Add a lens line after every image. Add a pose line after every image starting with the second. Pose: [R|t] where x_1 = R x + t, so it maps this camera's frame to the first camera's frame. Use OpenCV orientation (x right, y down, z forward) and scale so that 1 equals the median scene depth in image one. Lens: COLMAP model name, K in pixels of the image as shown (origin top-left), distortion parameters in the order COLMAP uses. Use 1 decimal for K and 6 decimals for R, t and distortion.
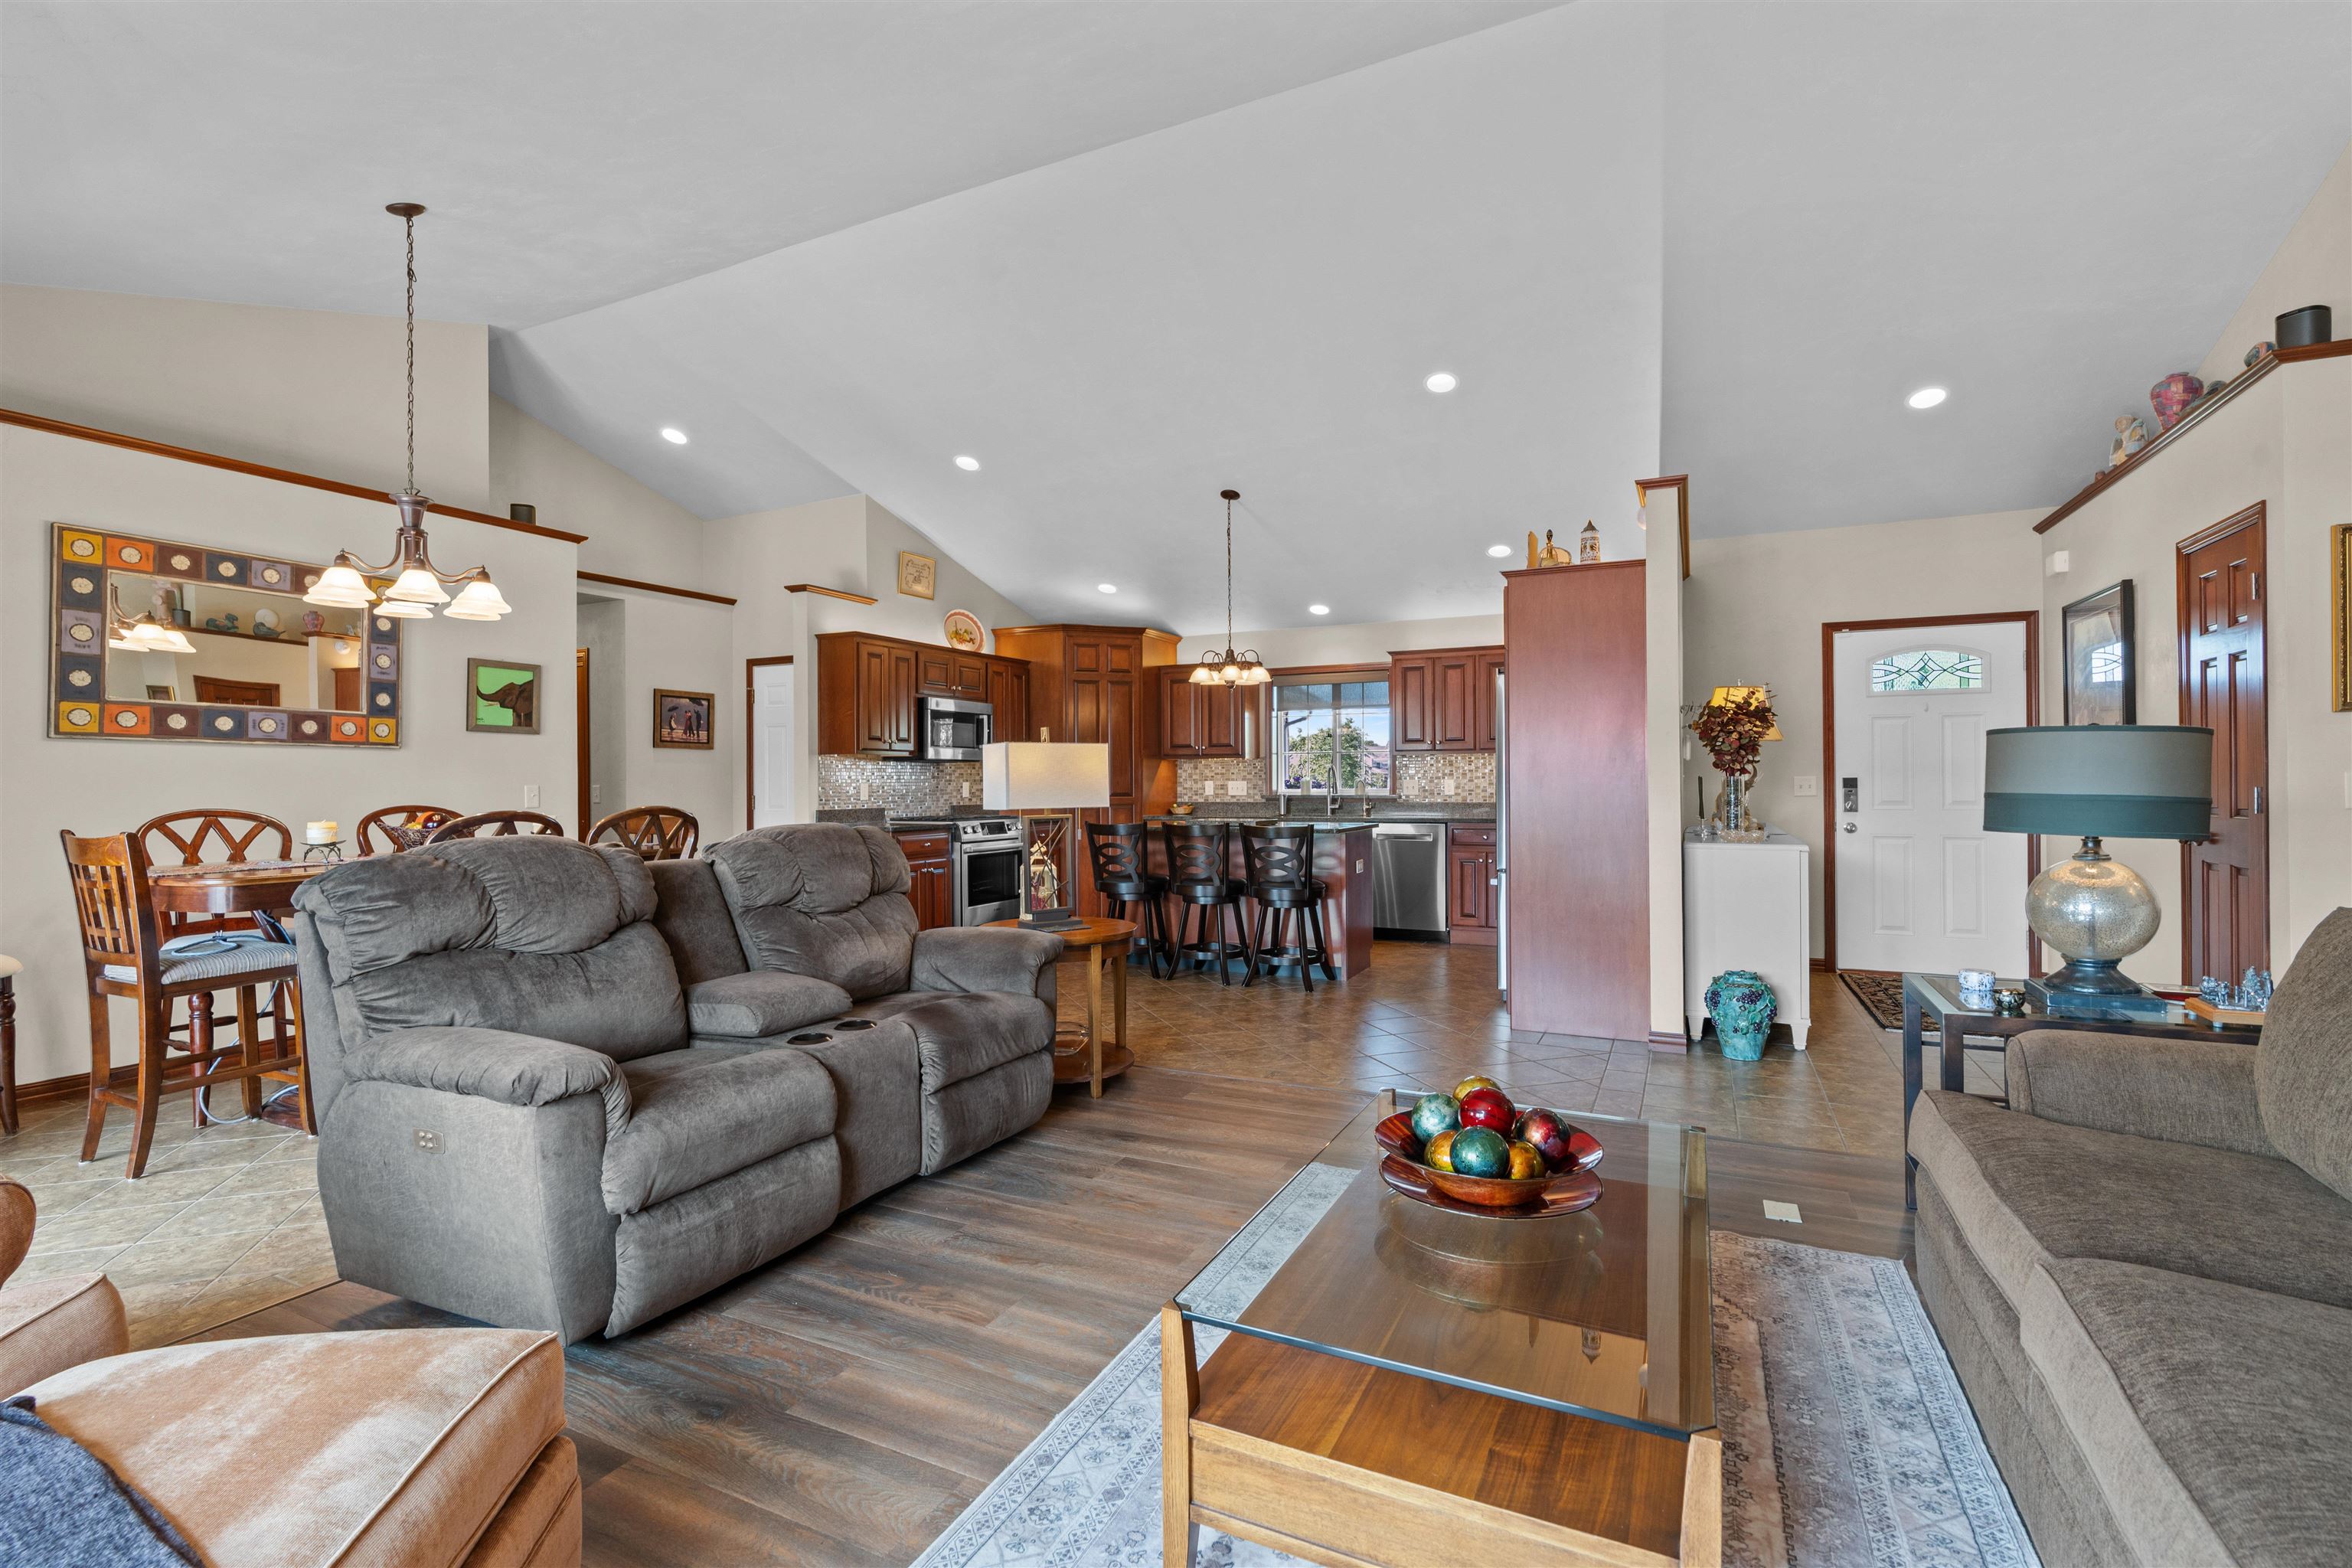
lens RADIAL K [[1061.3, 0, 1158.1], [0, 1061.3, 782.5], [0, 0, 1]] dist [-0.006641, 0.001671]
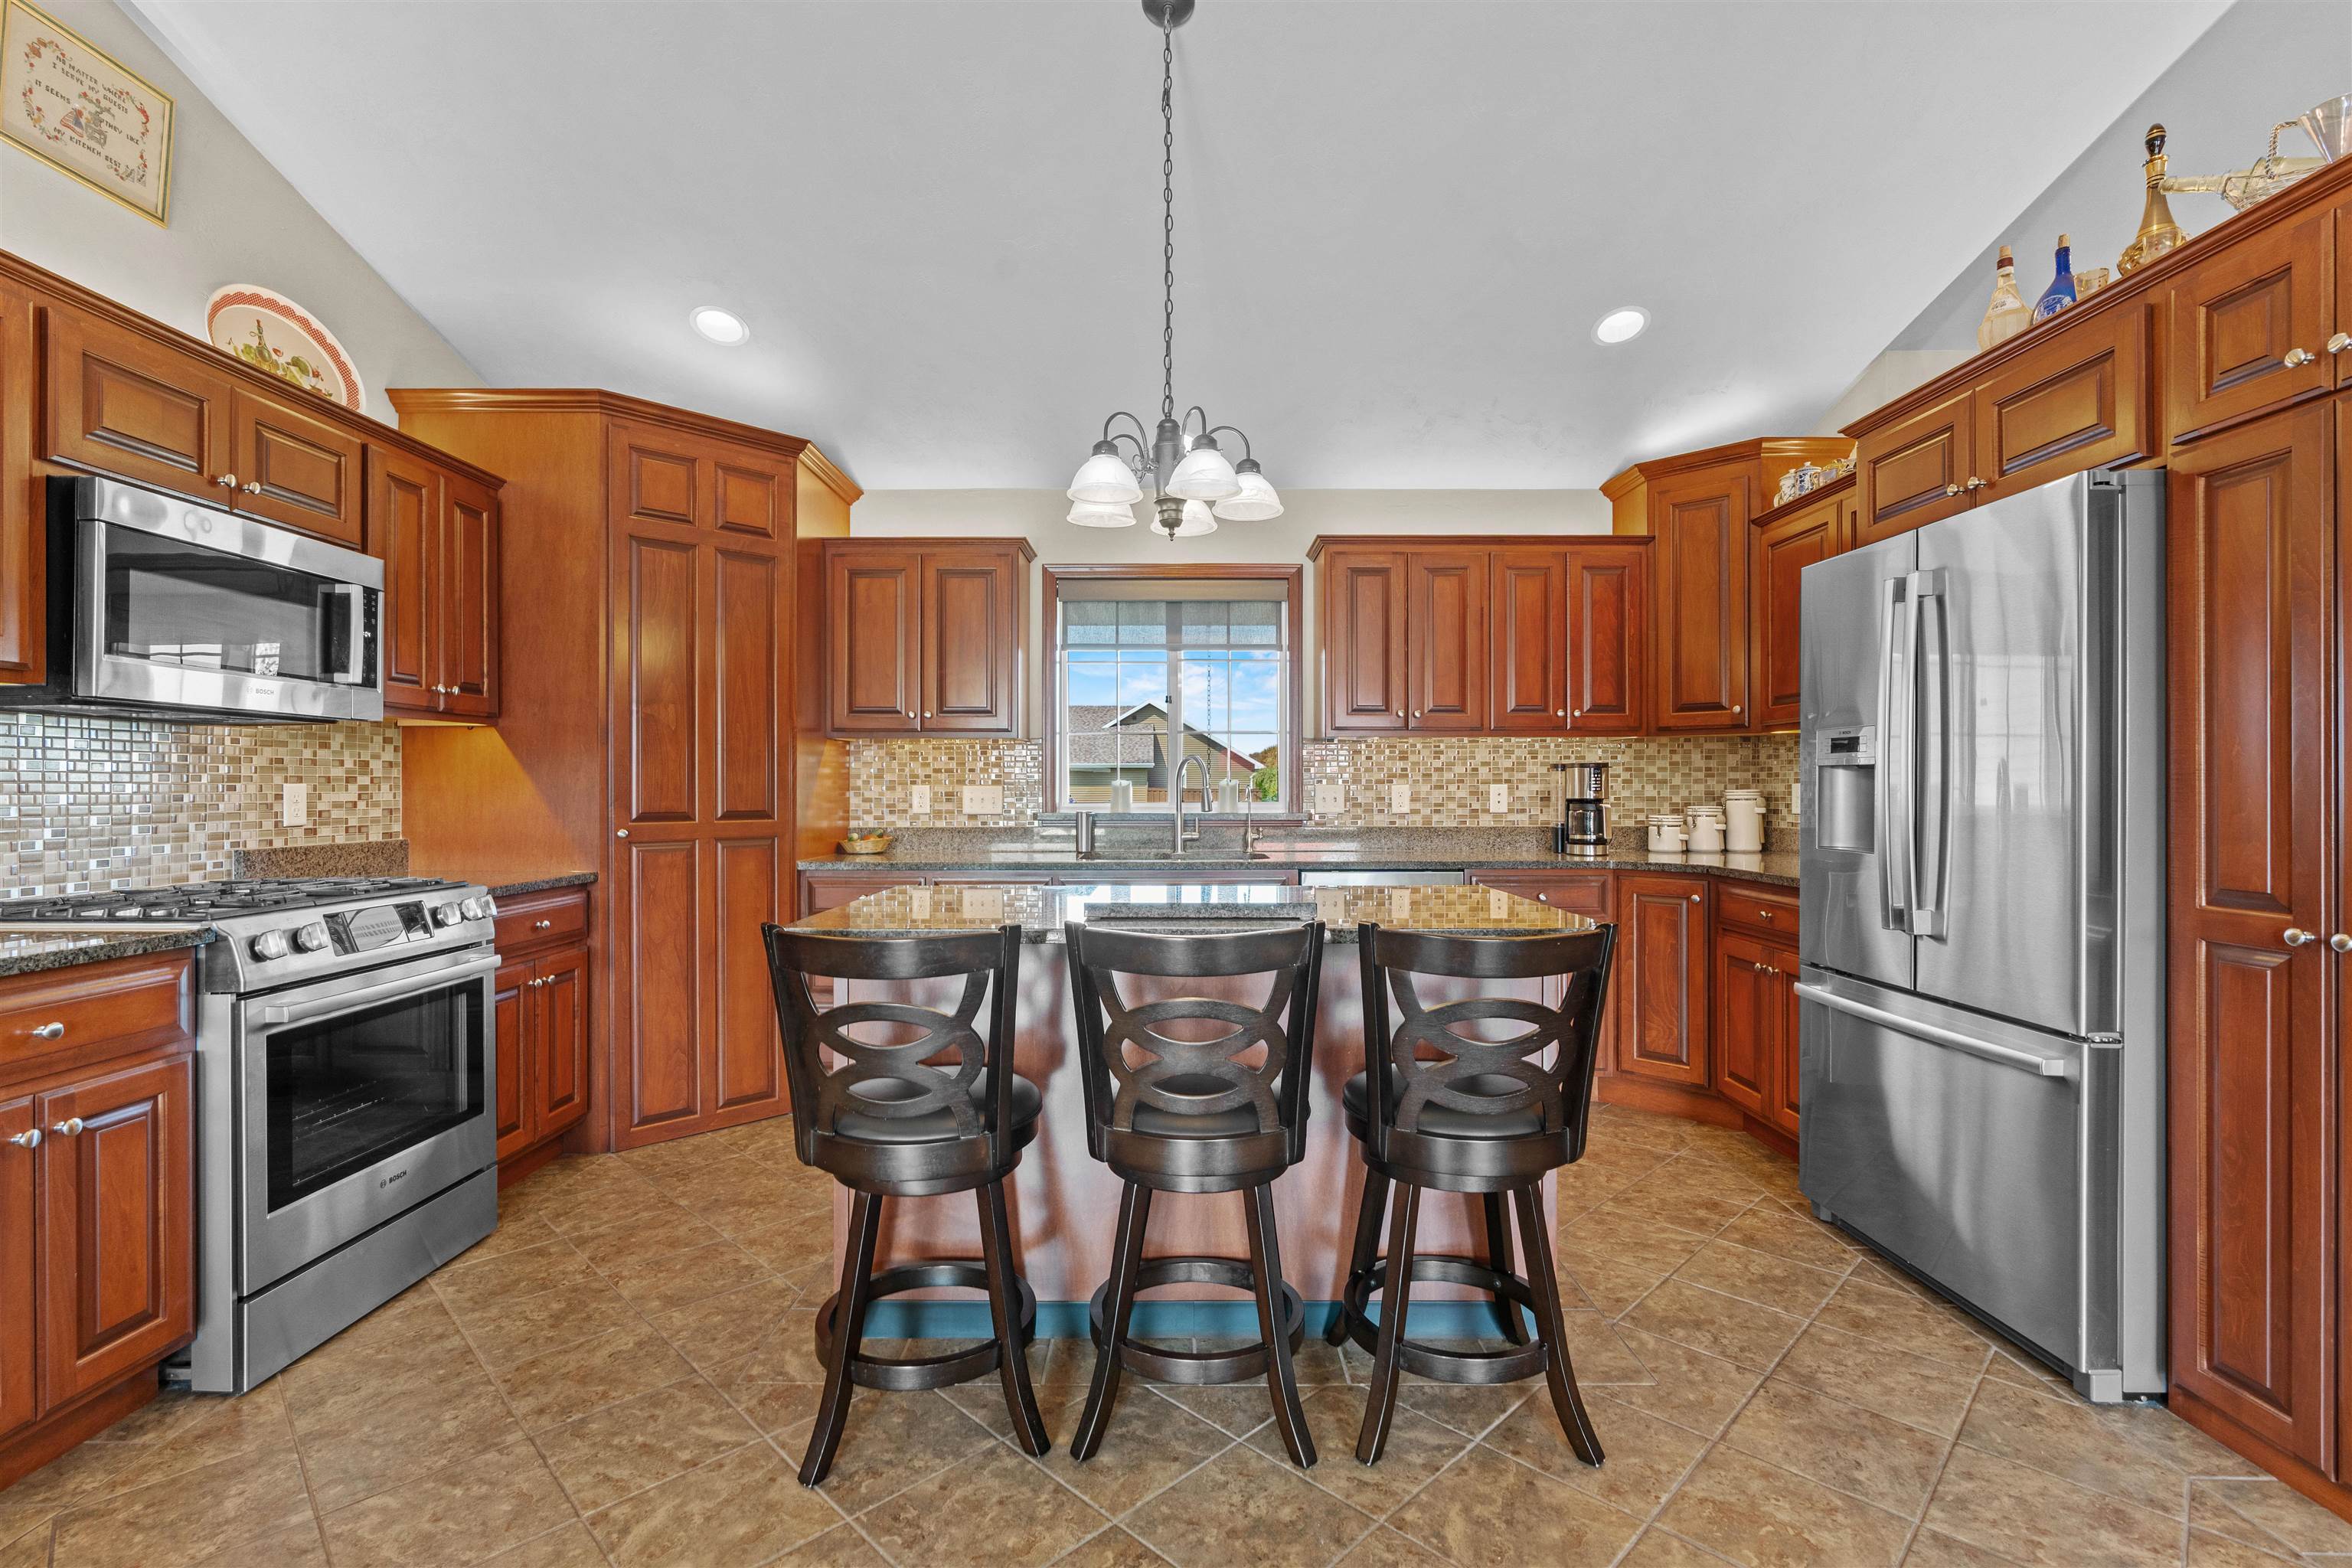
lens RADIAL K [[1061.3, 0, 1153.2], [0, 1061.3, 789.1], [0, 0, 1]] dist [-0.006641, 0.001671]
pose [[0.900288, 0.004549, 0.435270, -0.076733], [-0.004441, 0.999989, -0.001265, 0.000849], [-0.435271, -0.000794, 0.900299, 0.556876]]
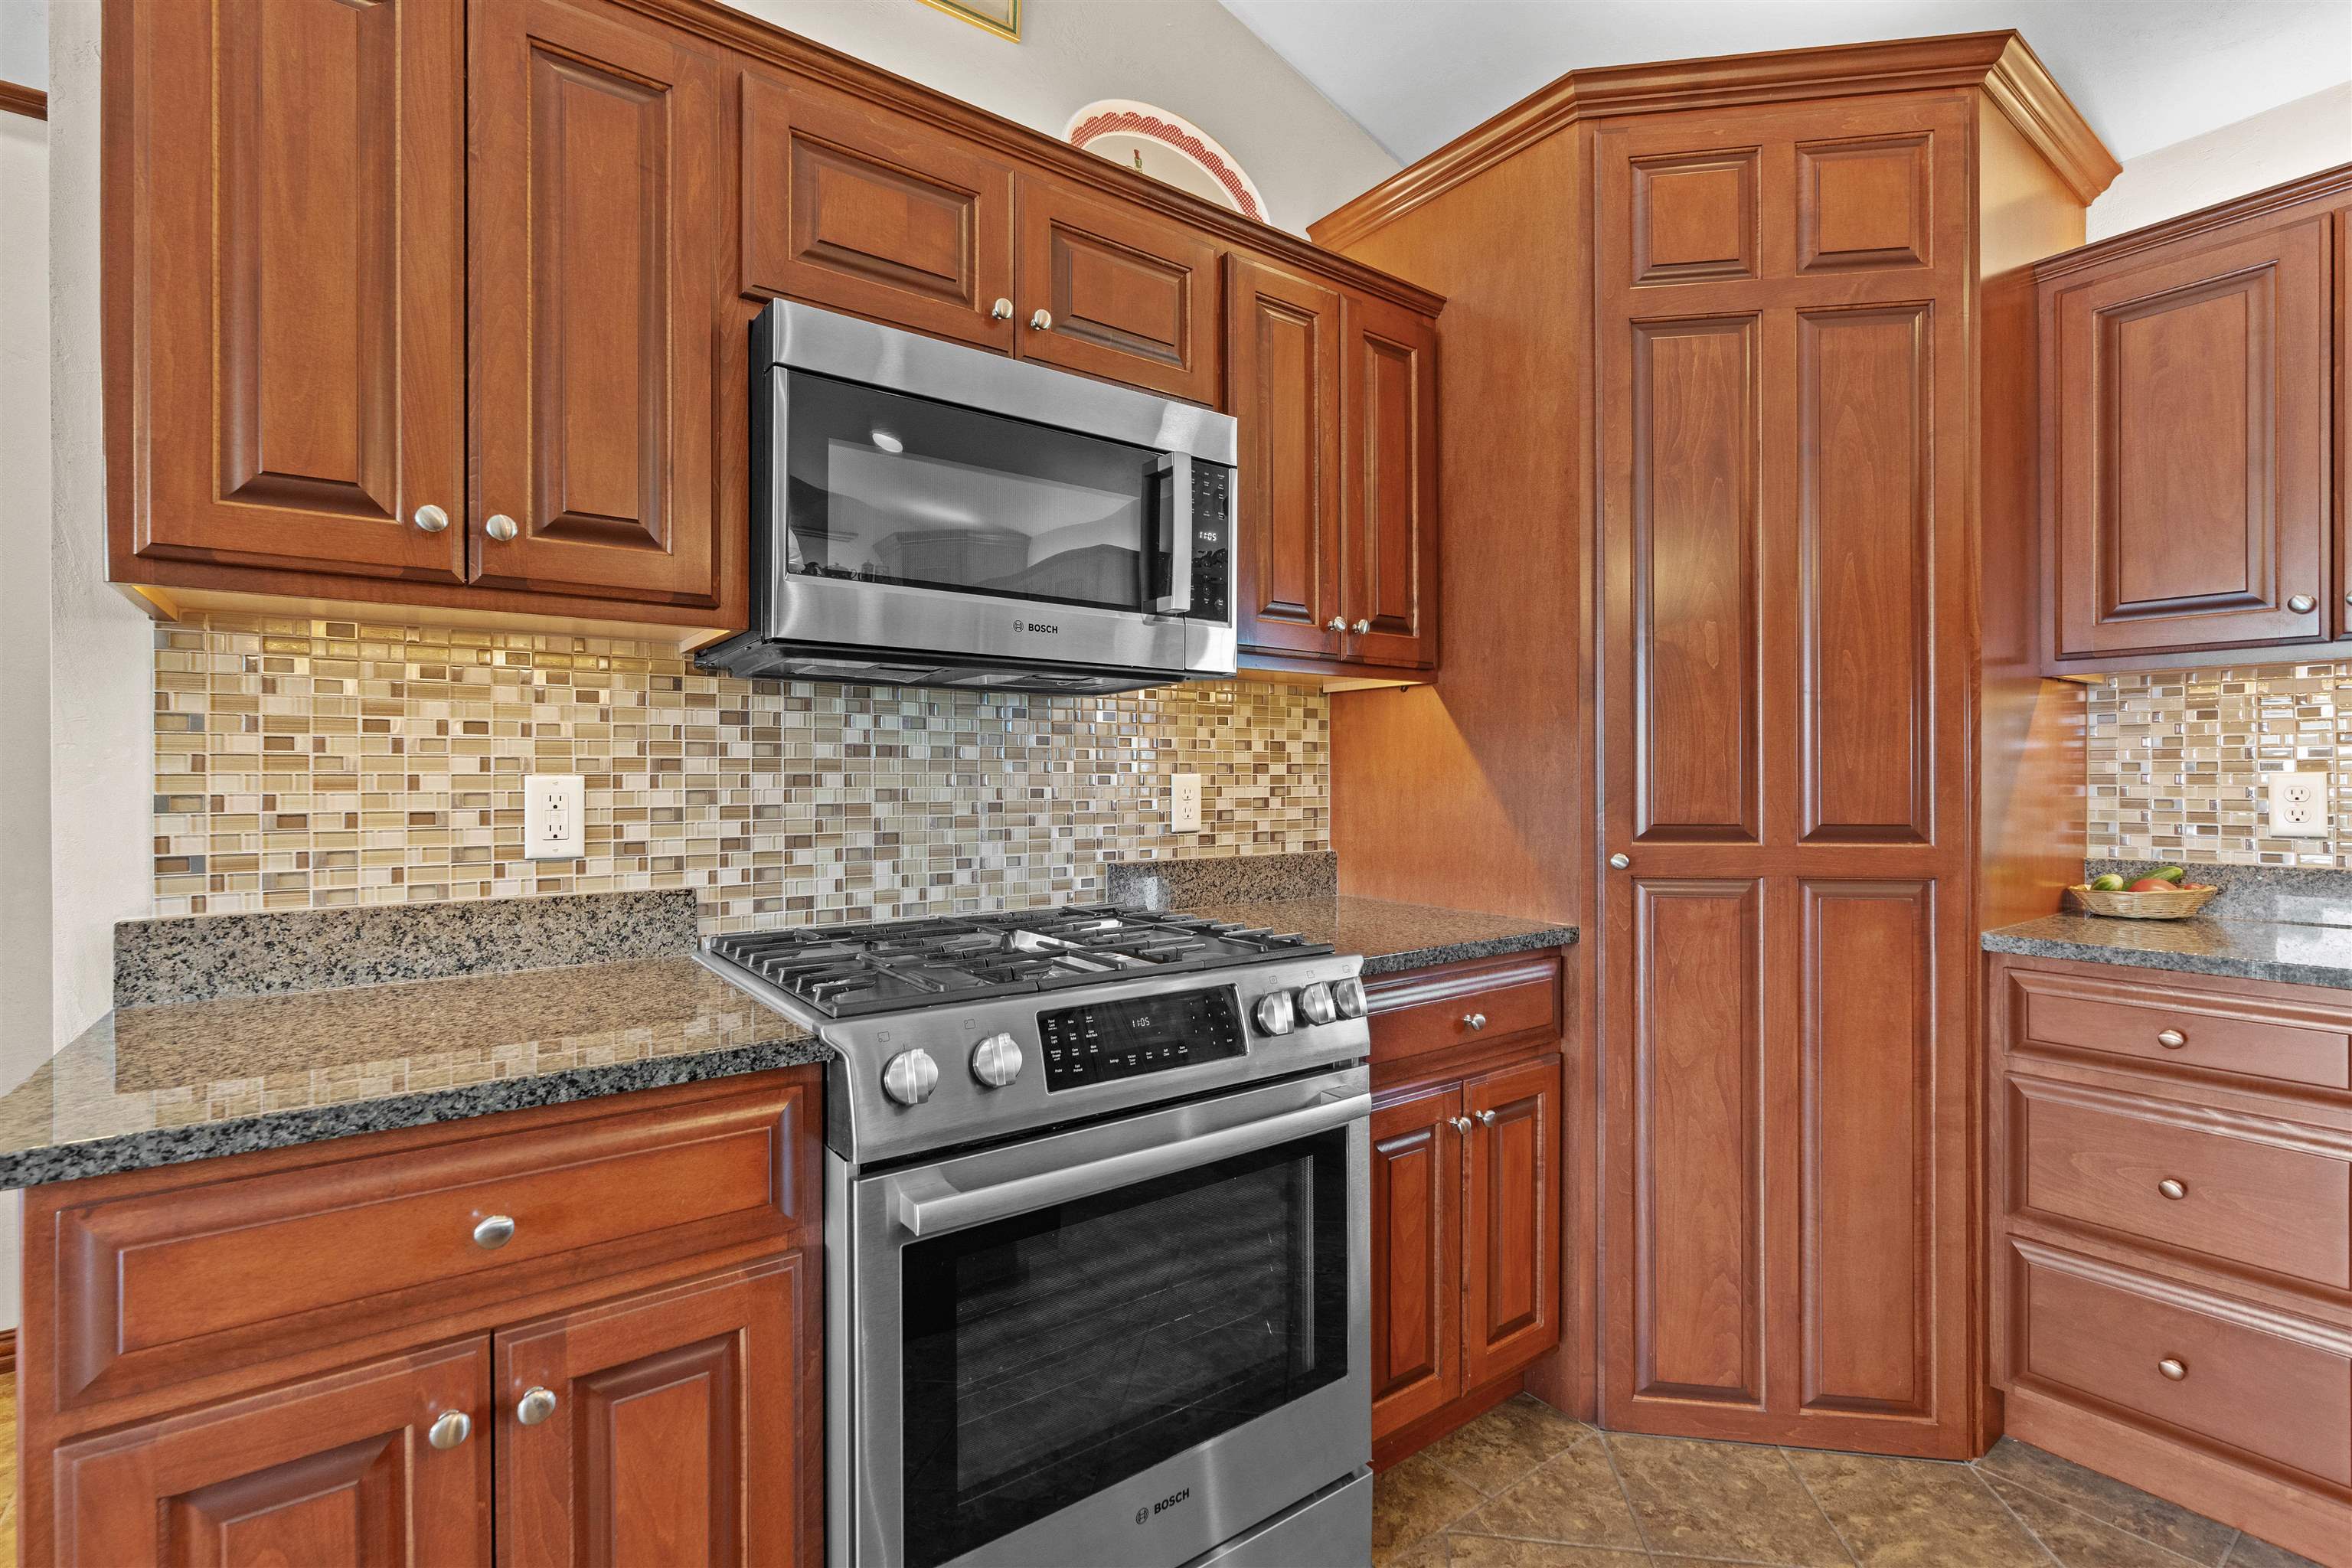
lens RADIAL K [[1061.3, 0, 1171.5], [0, 1061.3, 779.9], [0, 0, 1]] dist [-0.006641, 0.001671]
pose [[0.892285, 0.003905, -0.451455, -0.066096], [-0.002984, 0.999992, 0.002752, 0.000656], [0.451462, -0.001108, 0.892290, 0.771900]]
